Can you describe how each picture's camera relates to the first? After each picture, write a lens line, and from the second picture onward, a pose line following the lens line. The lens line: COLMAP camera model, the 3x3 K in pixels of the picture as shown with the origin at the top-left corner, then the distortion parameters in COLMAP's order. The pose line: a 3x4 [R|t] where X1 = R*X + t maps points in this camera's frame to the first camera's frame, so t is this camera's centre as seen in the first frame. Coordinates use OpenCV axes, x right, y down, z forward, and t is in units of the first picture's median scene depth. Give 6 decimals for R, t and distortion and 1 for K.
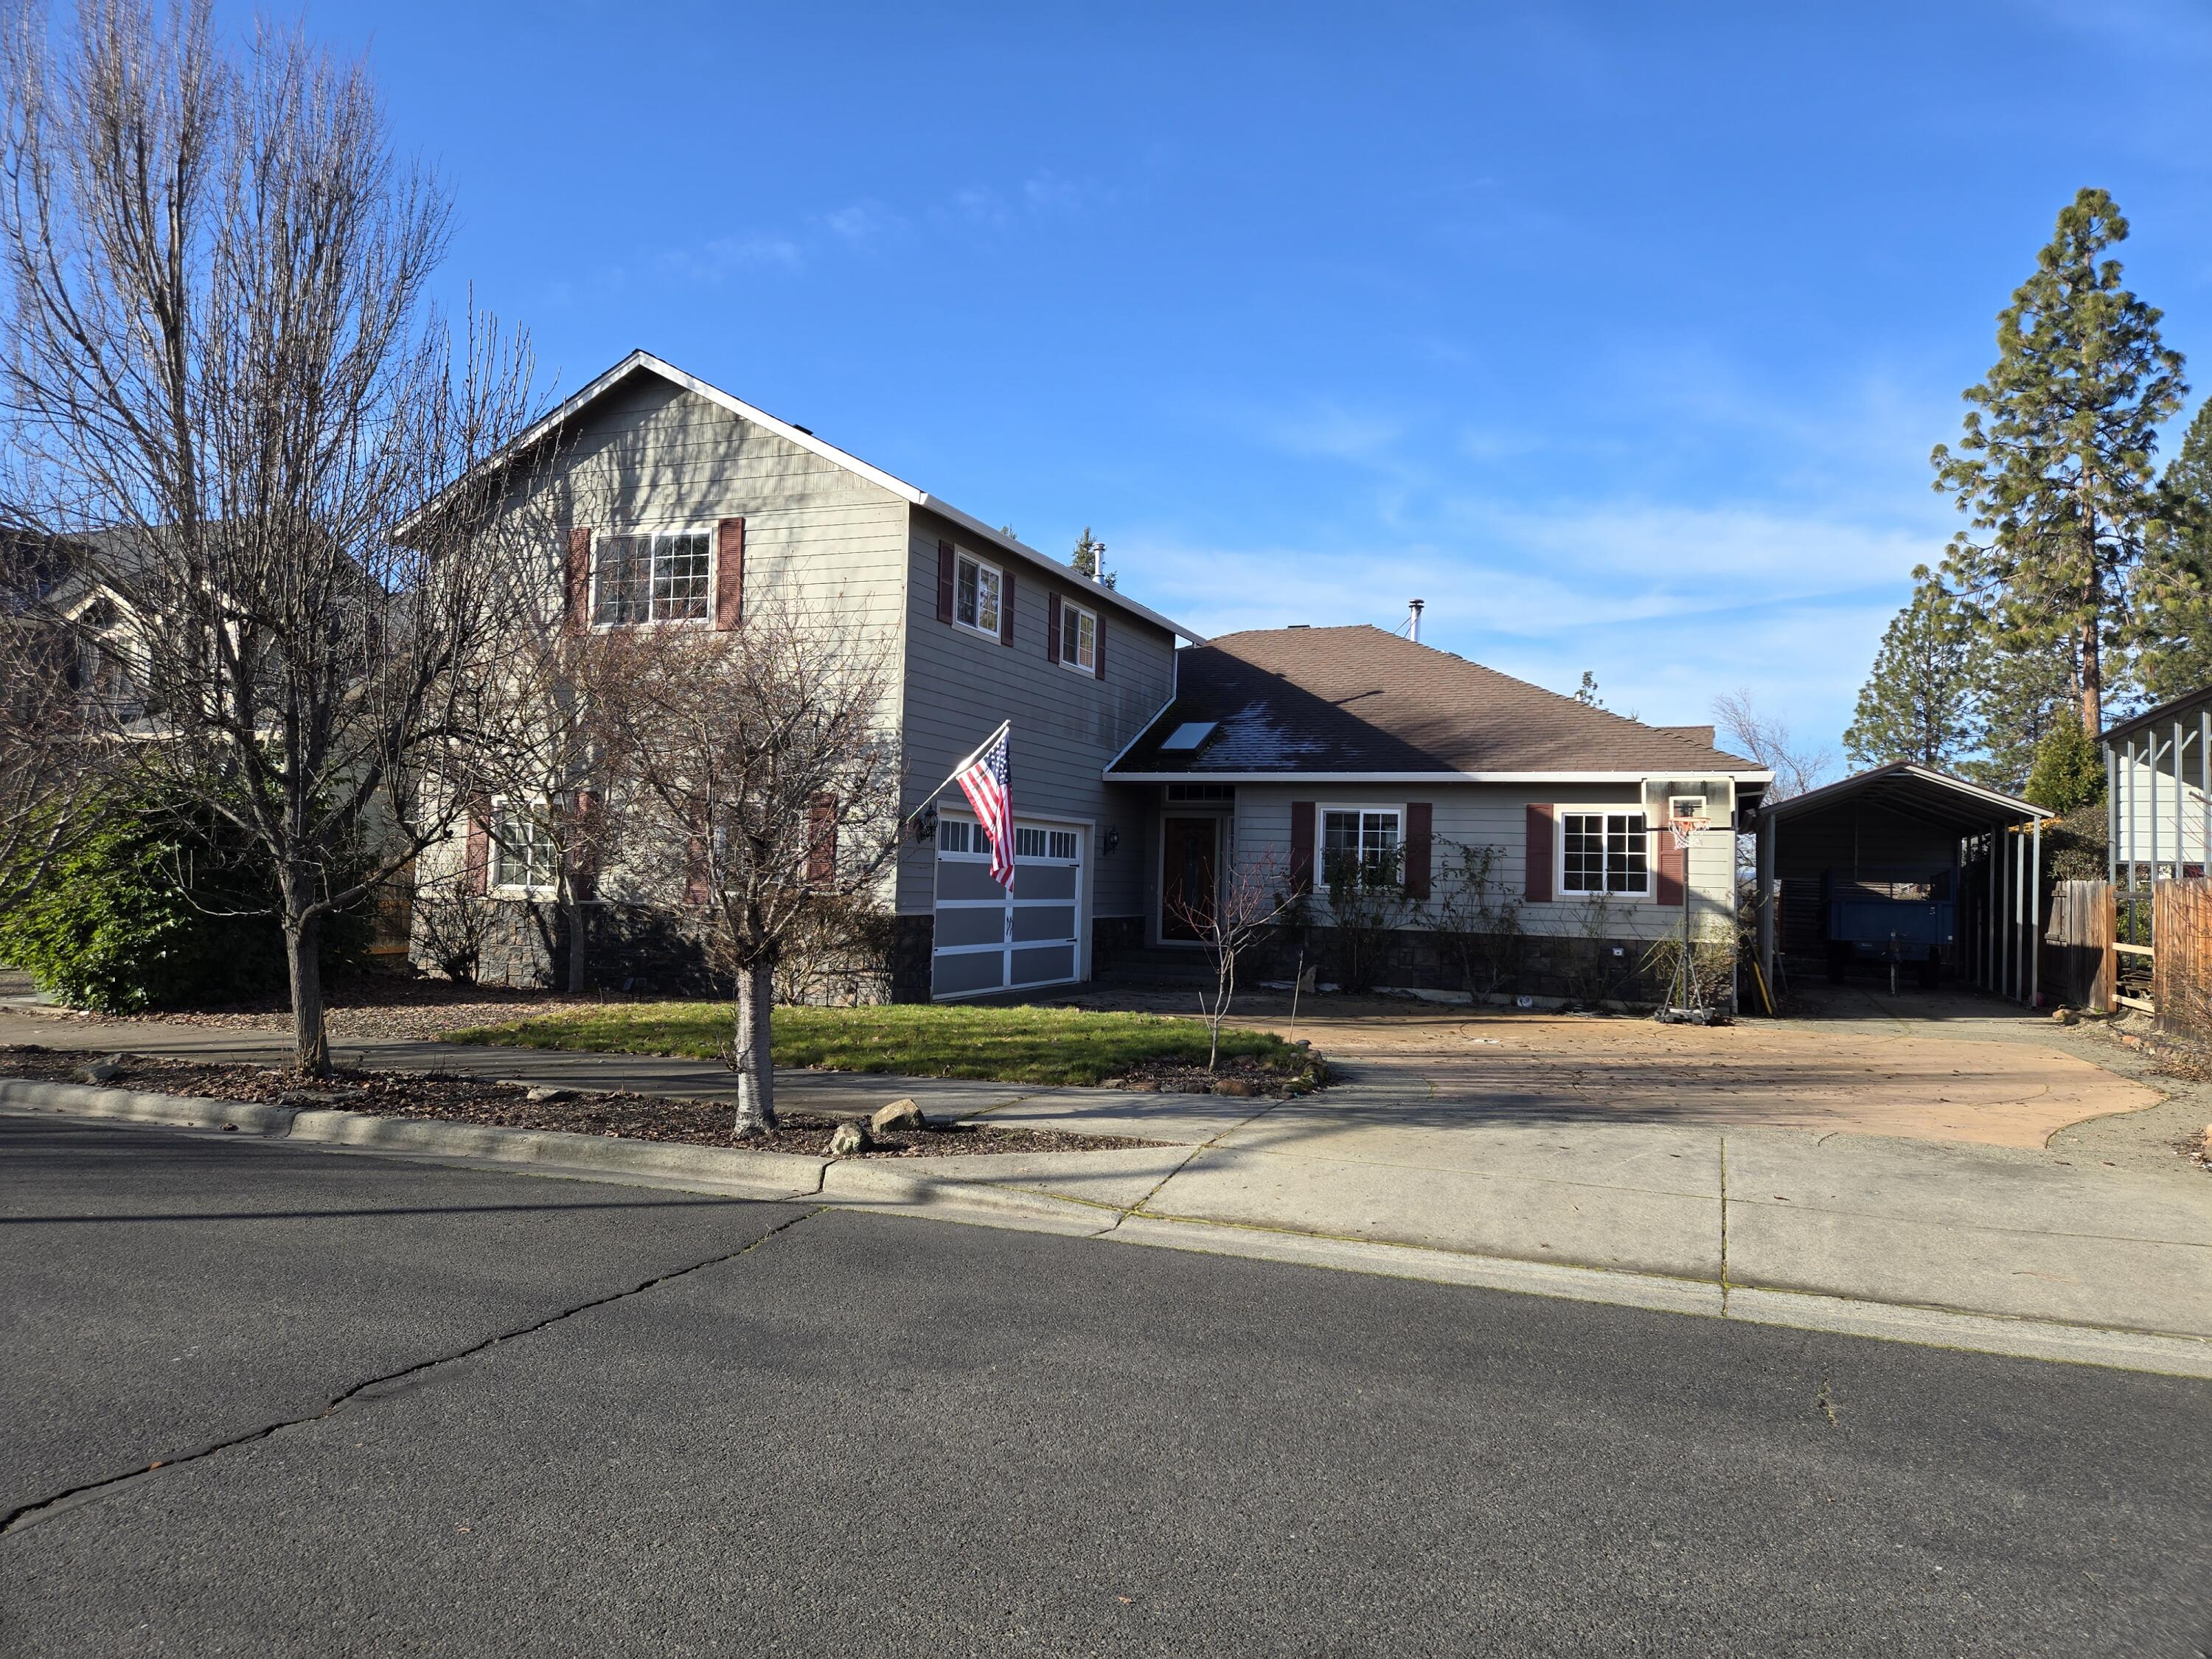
lens RADIAL K [[1489.1, 0, 1122.4], [0, 1489.1, 825.9], [0, 0, 1]] dist [0.052688, -0.040643]
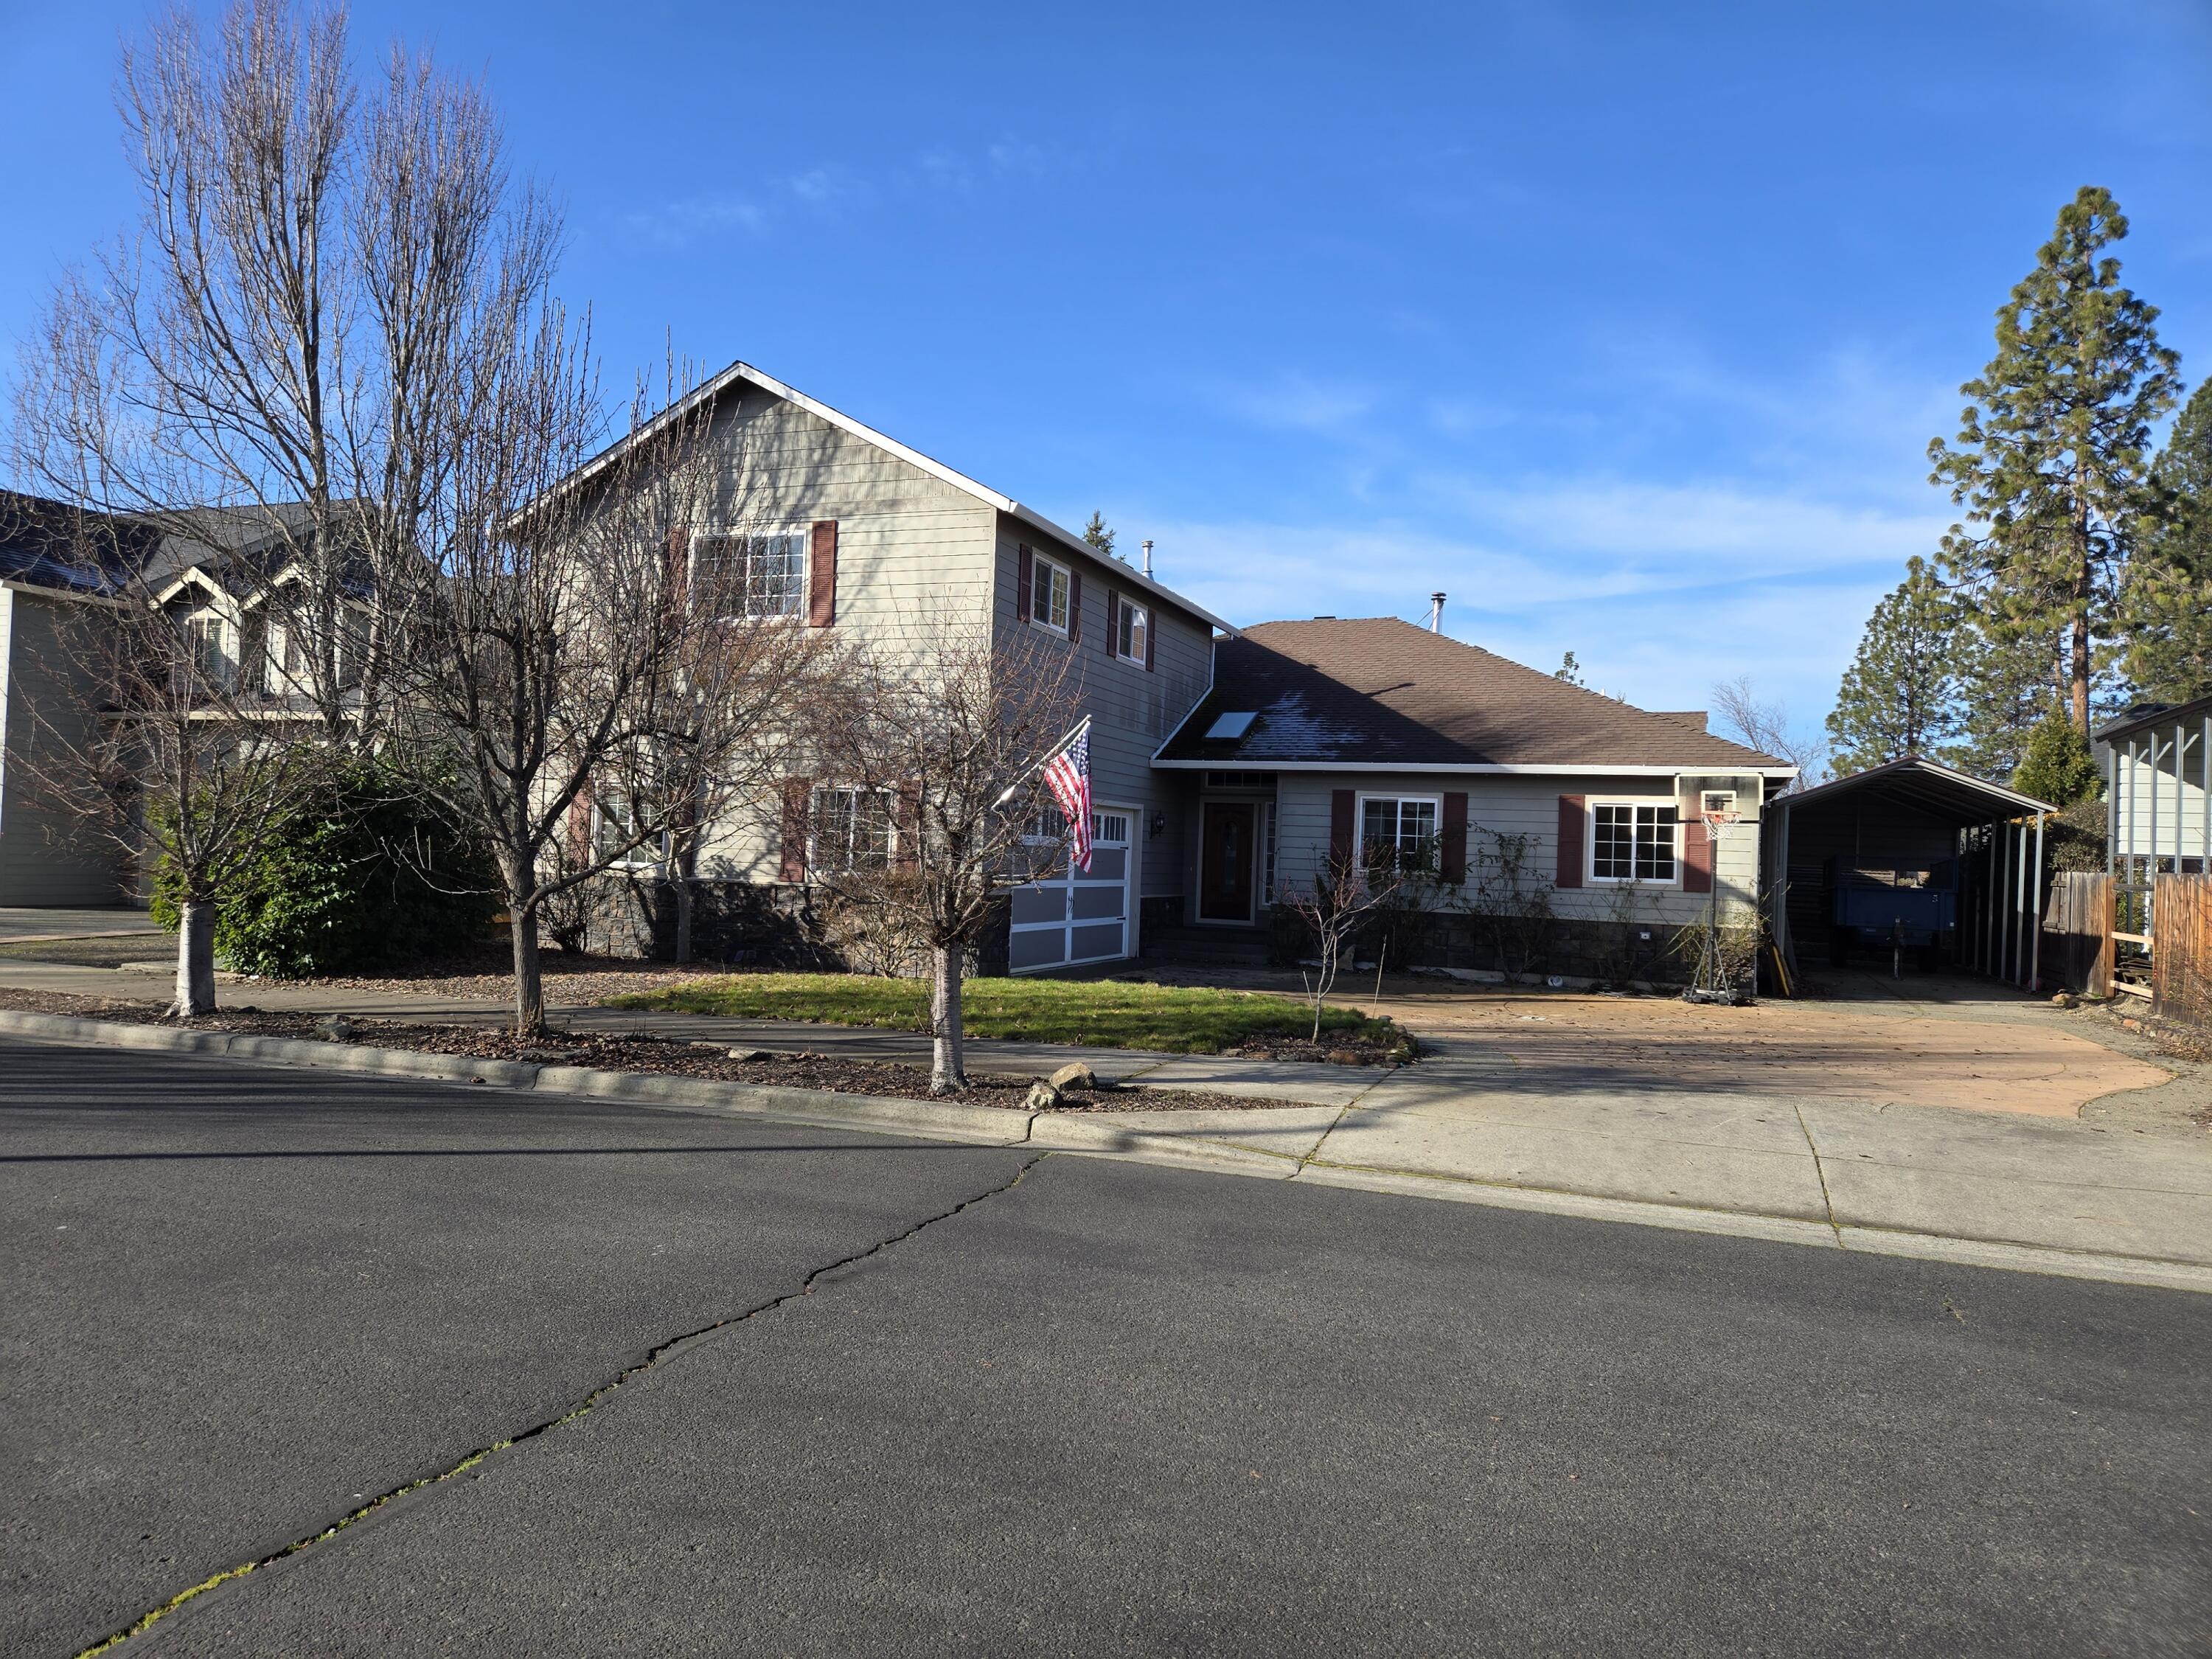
lens RADIAL K [[1489.1, 0, 1085.3], [0, 1489.1, 830.3], [0, 0, 1]] dist [0.052688, -0.040643]
pose [[0.999936, 0.010811, -0.003381, -0.070896], [-0.010737, 0.999713, 0.021404, -0.010053], [0.003611, -0.021366, 0.999765, -0.070562]]
